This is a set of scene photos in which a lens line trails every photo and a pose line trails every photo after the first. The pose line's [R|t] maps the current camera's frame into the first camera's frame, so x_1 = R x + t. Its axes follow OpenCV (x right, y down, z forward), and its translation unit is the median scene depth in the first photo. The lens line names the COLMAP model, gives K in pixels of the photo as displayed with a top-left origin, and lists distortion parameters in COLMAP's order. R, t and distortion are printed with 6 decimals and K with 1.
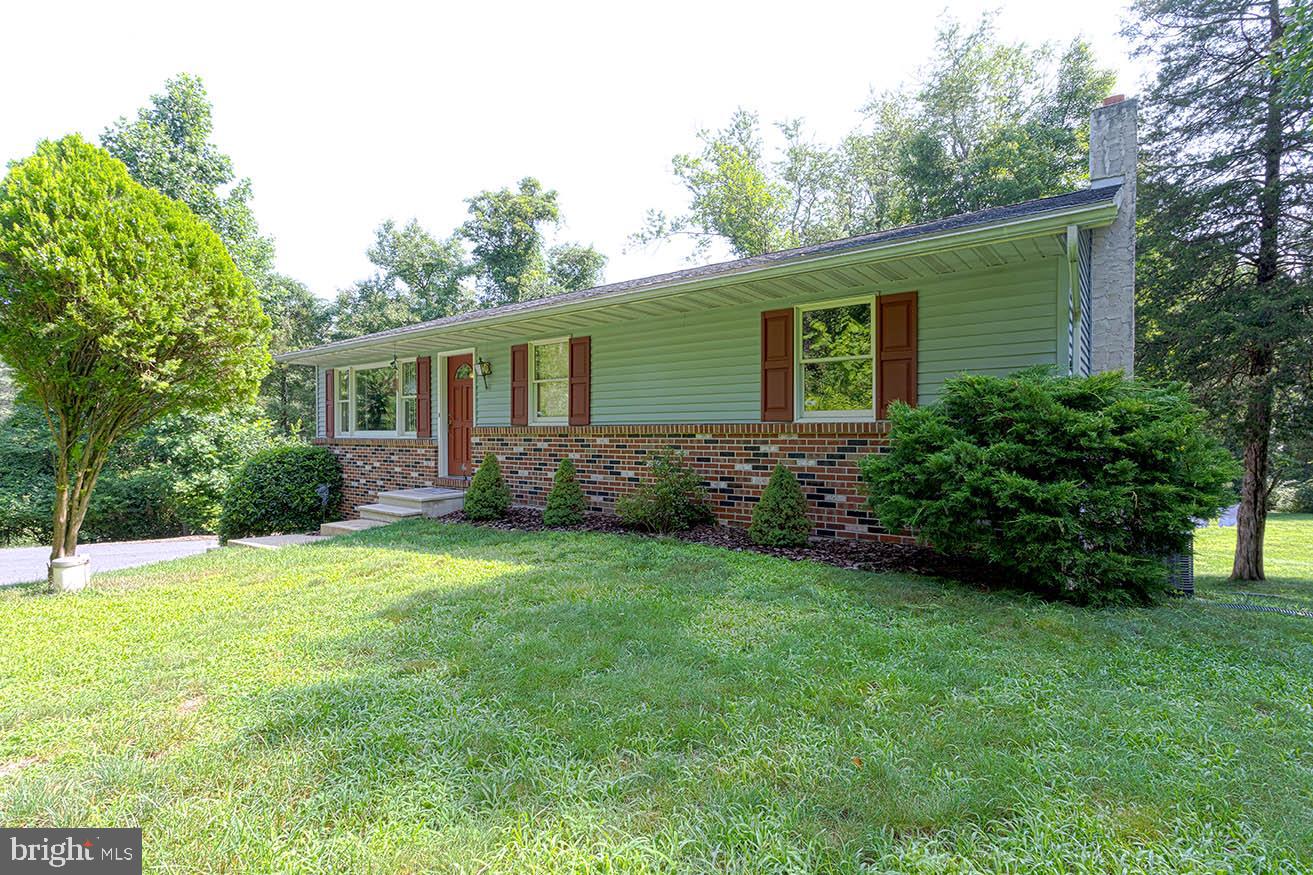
lens RADIAL K [[609.2, 0, 656.5], [0, 609.2, 437.5], [0, 0, 1]] dist [0.000714, -0.000200]
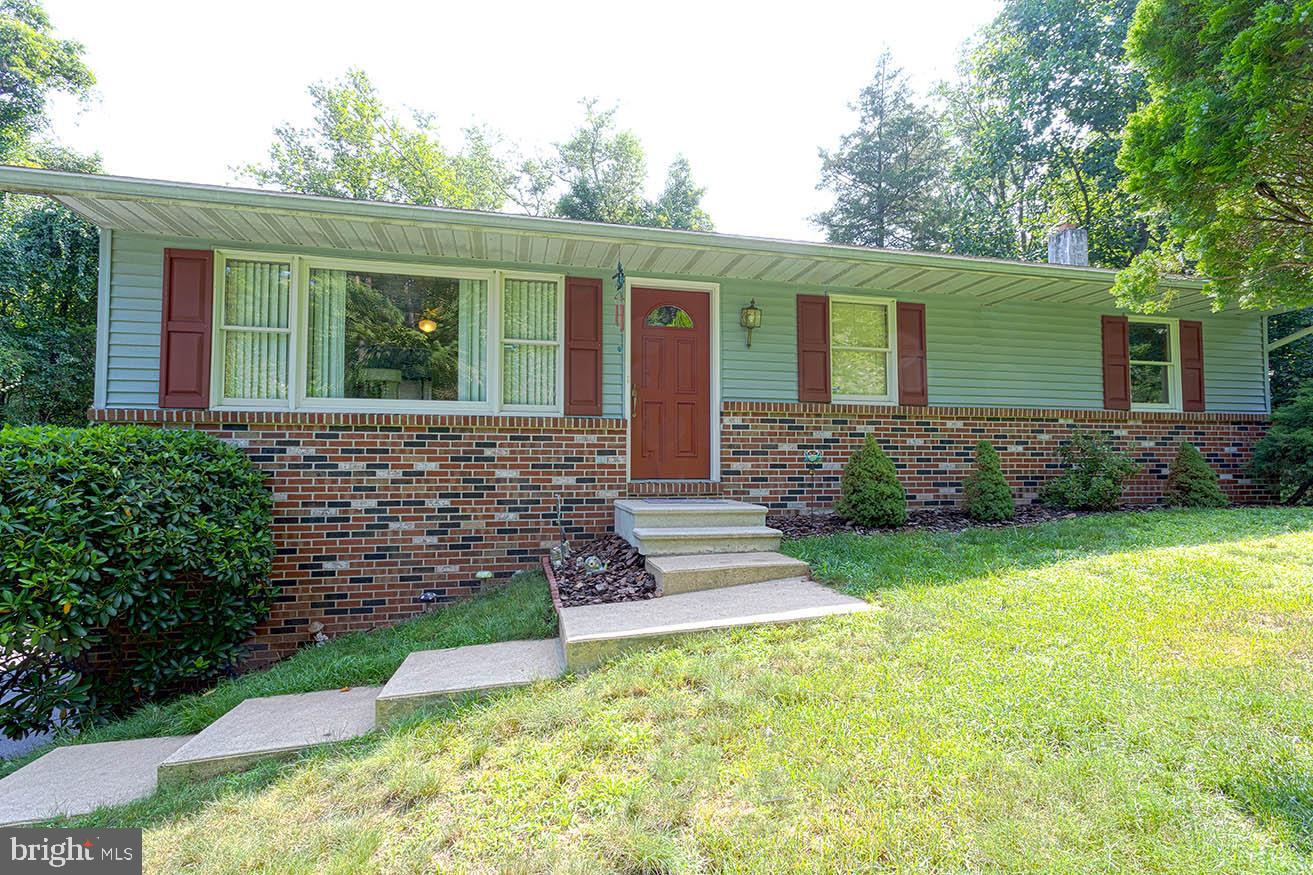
lens RADIAL K [[668.8, 0, 659.0], [0, 668.8, 404.7], [0, 0, 1]] dist [0.000620, -0.000080]
pose [[0.624686, 0.040017, 0.779850, -1.102371], [-0.007011, 0.998933, -0.045643, 0.024176], [-0.780845, 0.023045, 0.624300, 0.719378]]
